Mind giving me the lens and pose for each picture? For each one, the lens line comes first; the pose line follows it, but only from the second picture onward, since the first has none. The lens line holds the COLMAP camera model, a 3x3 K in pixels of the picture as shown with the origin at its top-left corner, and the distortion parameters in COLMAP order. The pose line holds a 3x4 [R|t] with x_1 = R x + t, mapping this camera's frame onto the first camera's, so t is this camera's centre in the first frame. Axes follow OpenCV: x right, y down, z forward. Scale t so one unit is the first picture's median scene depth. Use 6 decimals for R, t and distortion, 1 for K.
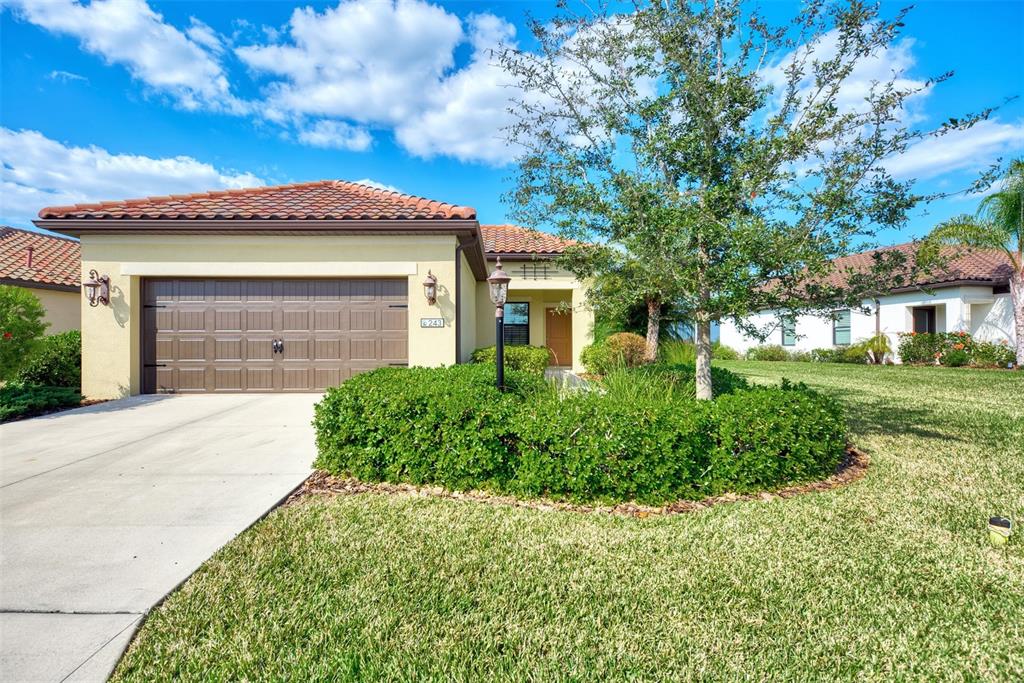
lens RADIAL K [[503.2, 0, 506.5], [0, 503.2, 342.9], [0, 0, 1]] dist [-0.002074, -0.000264]
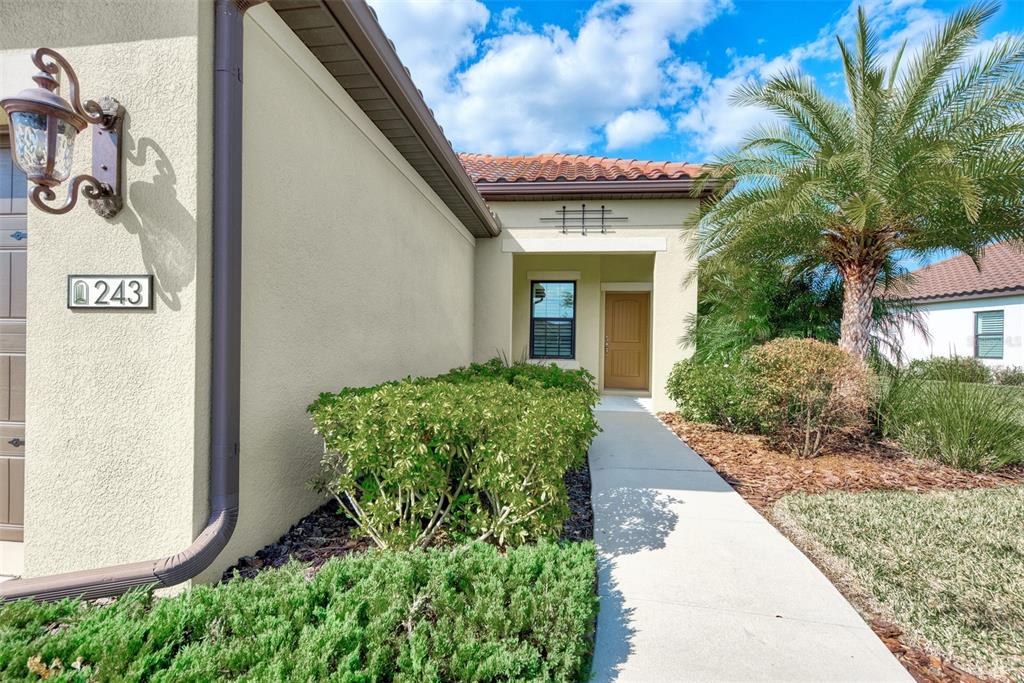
lens RADIAL K [[480.2, 0, 513.7], [0, 480.2, 342.2], [0, 0, 1]] dist [-0.000259, -0.000023]
pose [[0.991908, 0.019348, -0.125480, 0.049894], [-0.018696, 0.999805, 0.006371, -0.012348], [0.125578, -0.003973, 0.992076, 0.485419]]
